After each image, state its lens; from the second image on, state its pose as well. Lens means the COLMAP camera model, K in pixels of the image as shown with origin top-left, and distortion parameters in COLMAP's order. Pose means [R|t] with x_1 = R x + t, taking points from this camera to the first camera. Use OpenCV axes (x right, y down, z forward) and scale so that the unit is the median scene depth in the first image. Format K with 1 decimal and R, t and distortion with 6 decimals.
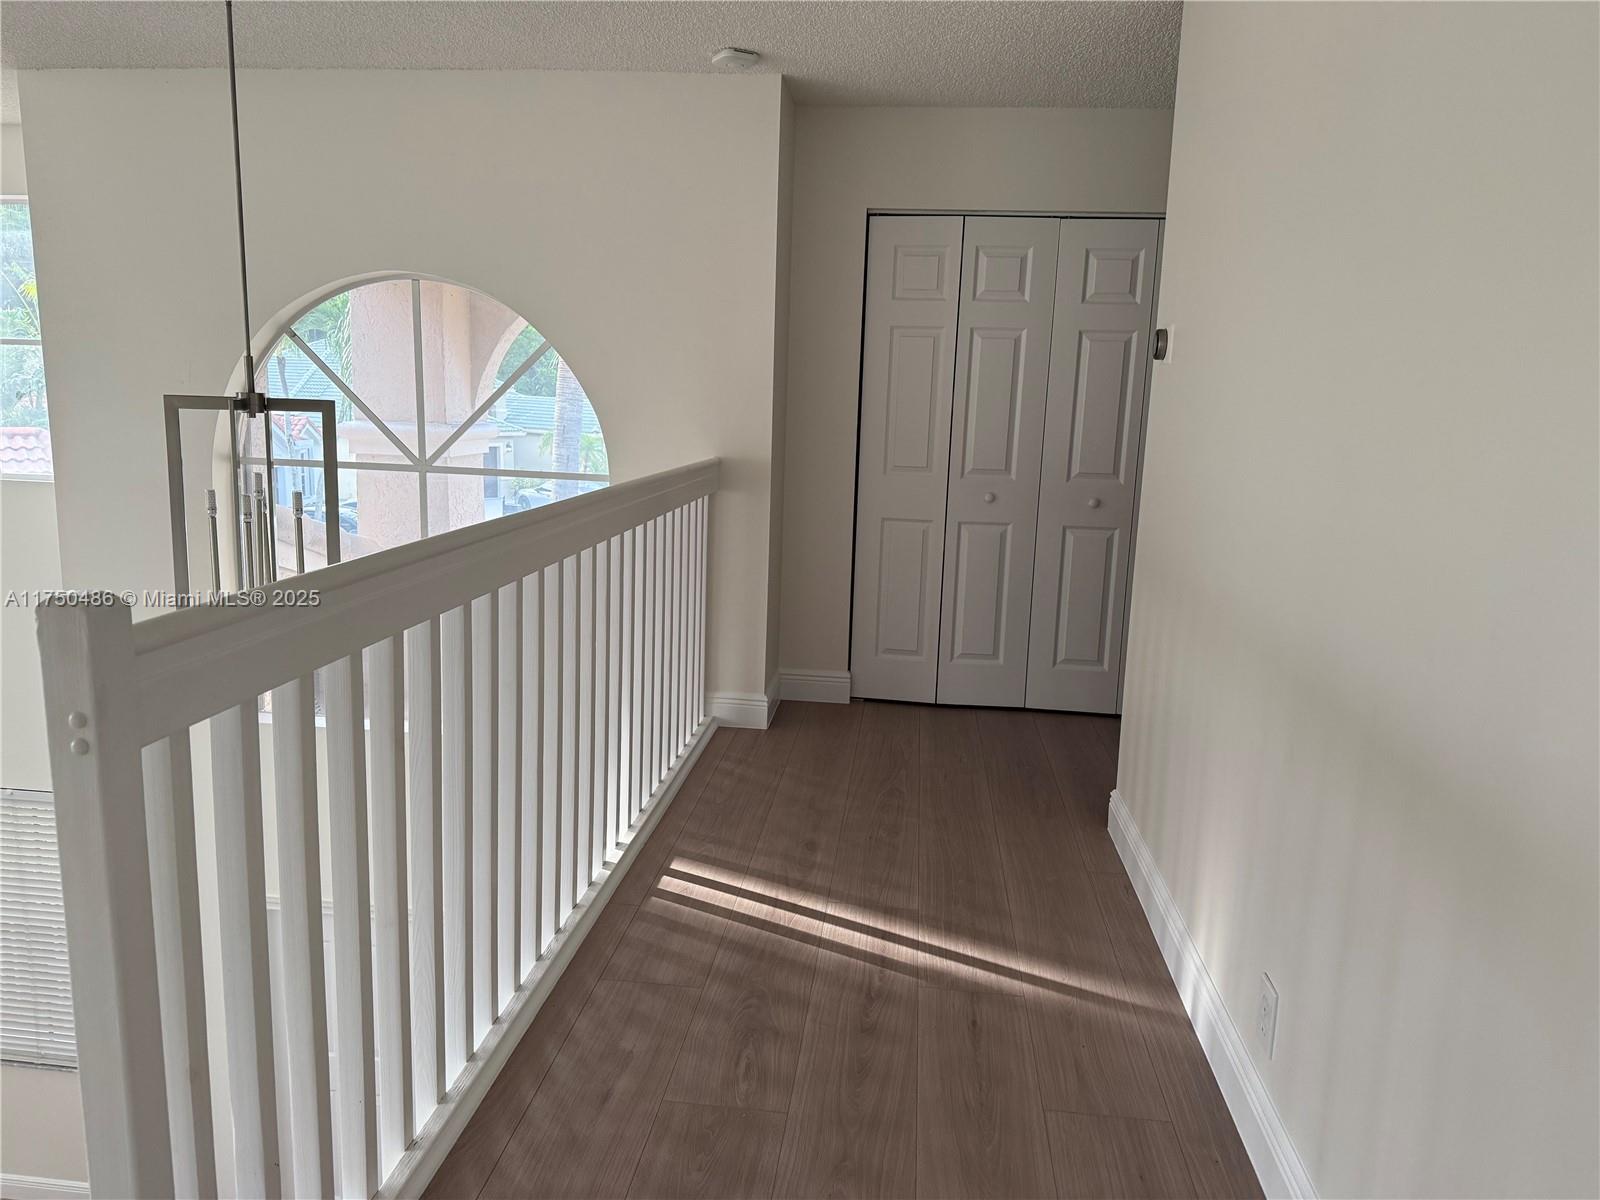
lens RADIAL K [[1122.5, 0, 790.8], [0, 1122.5, 602.5], [0, 0, 1]] dist [0.035814, -0.042826]
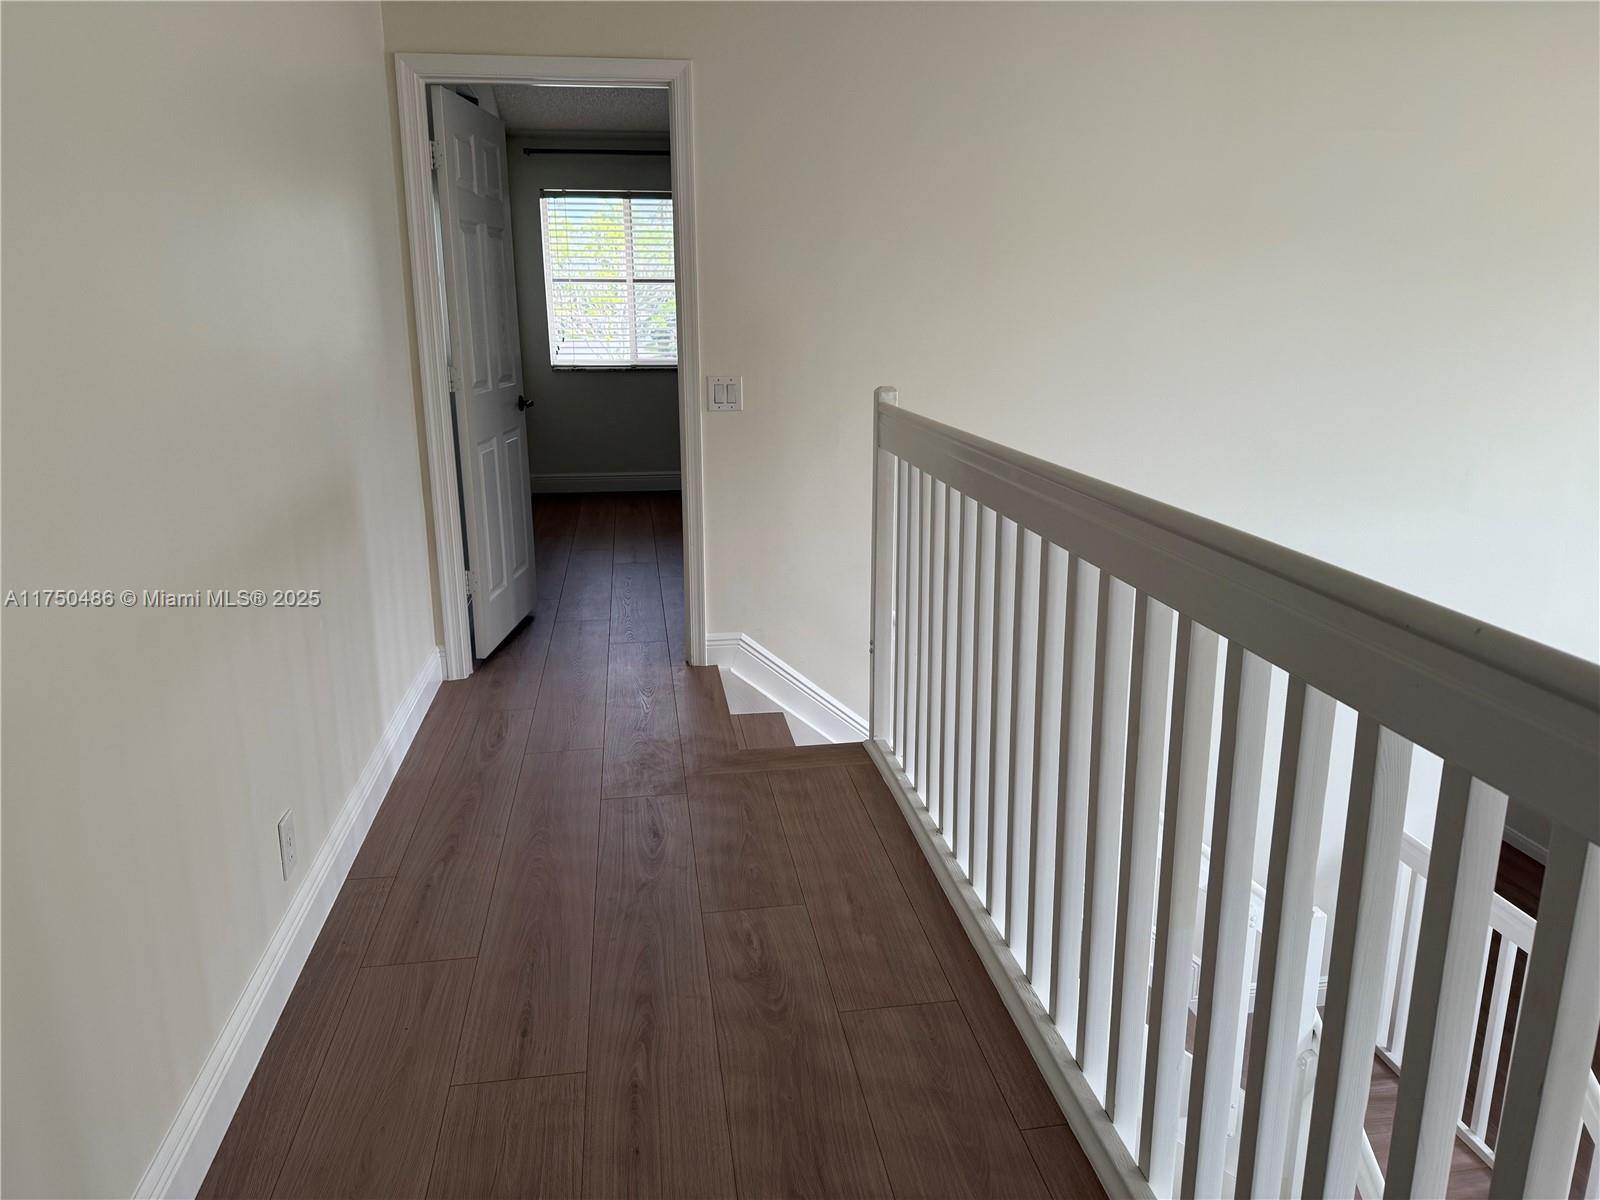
lens RADIAL K [[1122.5, 0, 790.8], [0, 1122.5, 602.5], [0, 0, 1]] dist [0.035814, -0.042826]
pose [[-0.966309, 0.033810, -0.255153, 0.186159], [-0.079007, 0.904511, 0.419068, -0.335006], [0.244958, 0.425108, -0.871366, 1.781657]]
